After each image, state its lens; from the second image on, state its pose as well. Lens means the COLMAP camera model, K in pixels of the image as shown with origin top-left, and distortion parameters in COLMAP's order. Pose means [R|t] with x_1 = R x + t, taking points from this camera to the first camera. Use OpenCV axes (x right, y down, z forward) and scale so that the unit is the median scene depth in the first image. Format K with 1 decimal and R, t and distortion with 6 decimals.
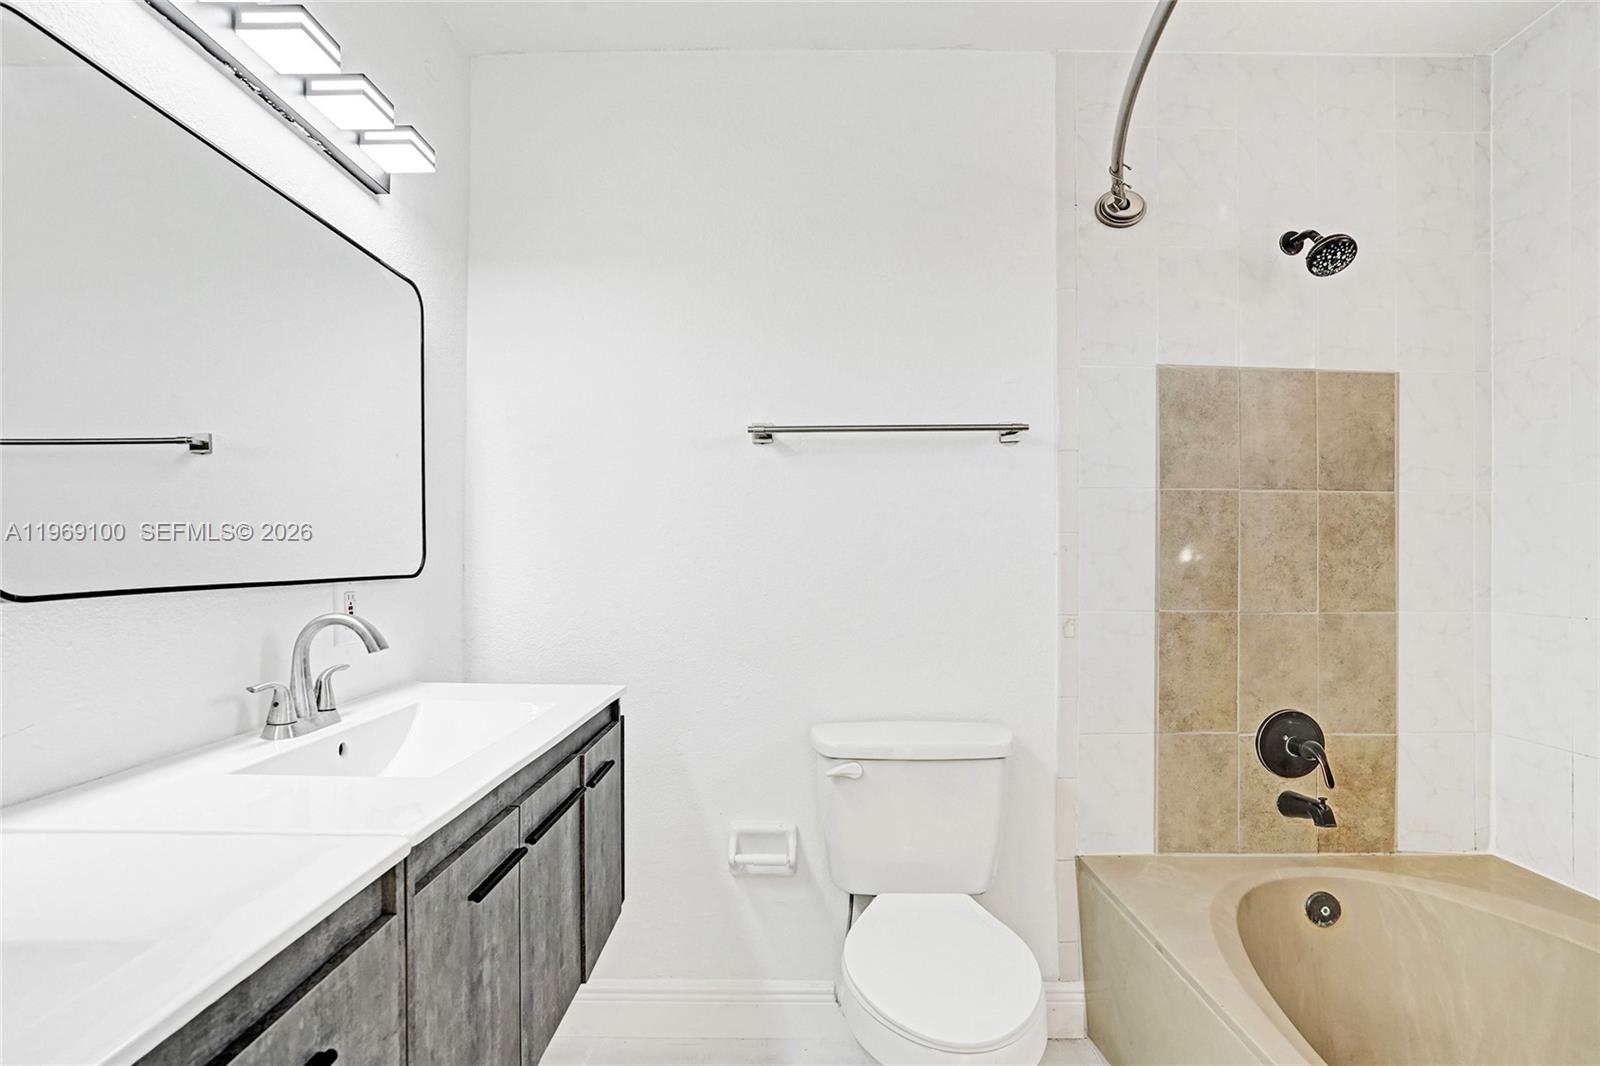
lens RADIAL K [[793.9, 0, 797.7], [0, 793.9, 555.7], [0, 0, 1]] dist [-0.059330, 0.035041]
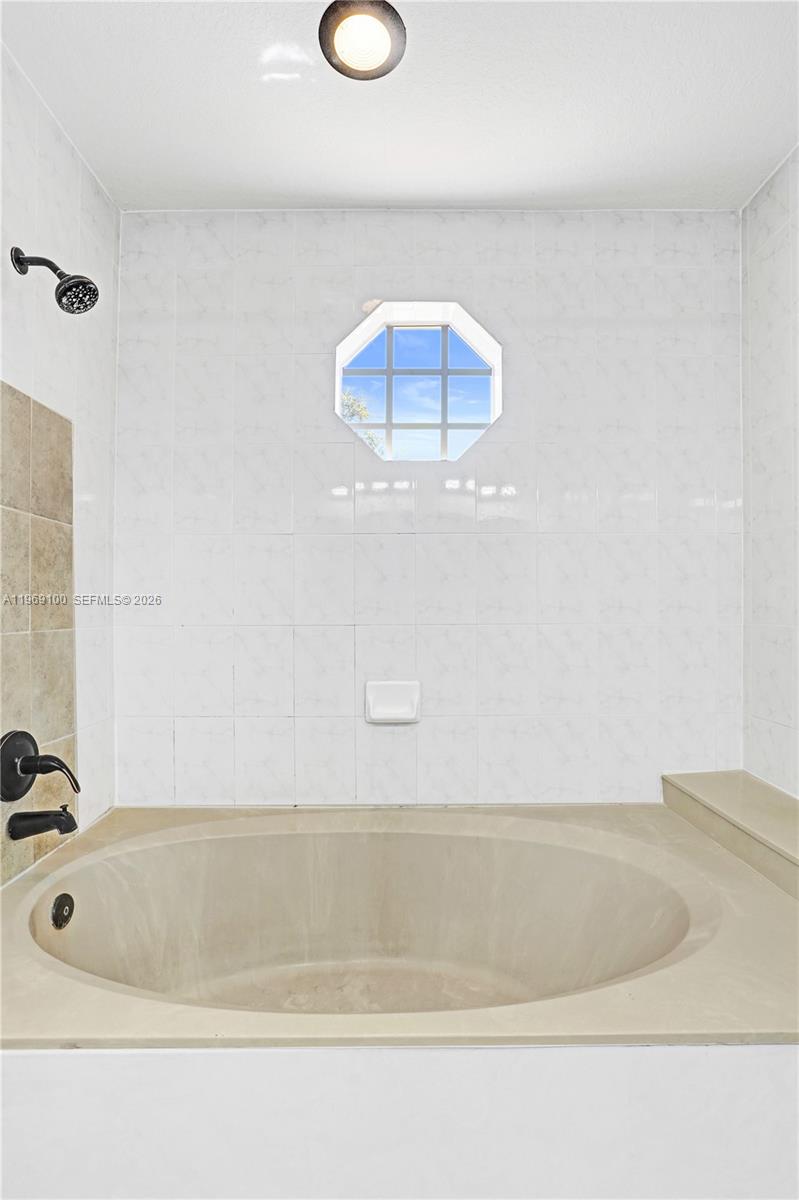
lens RADIAL K [[576.9, 0, 400.7], [0, 576.9, 609.4], [0, 0, 1]] dist [-0.045755, 0.020936]
pose [[-0.011451, -0.000819, 0.999934, -0.090977], [-0.006537, 0.999978, 0.000744, 0.040186], [-0.999913, -0.006528, -0.011456, 0.521574]]
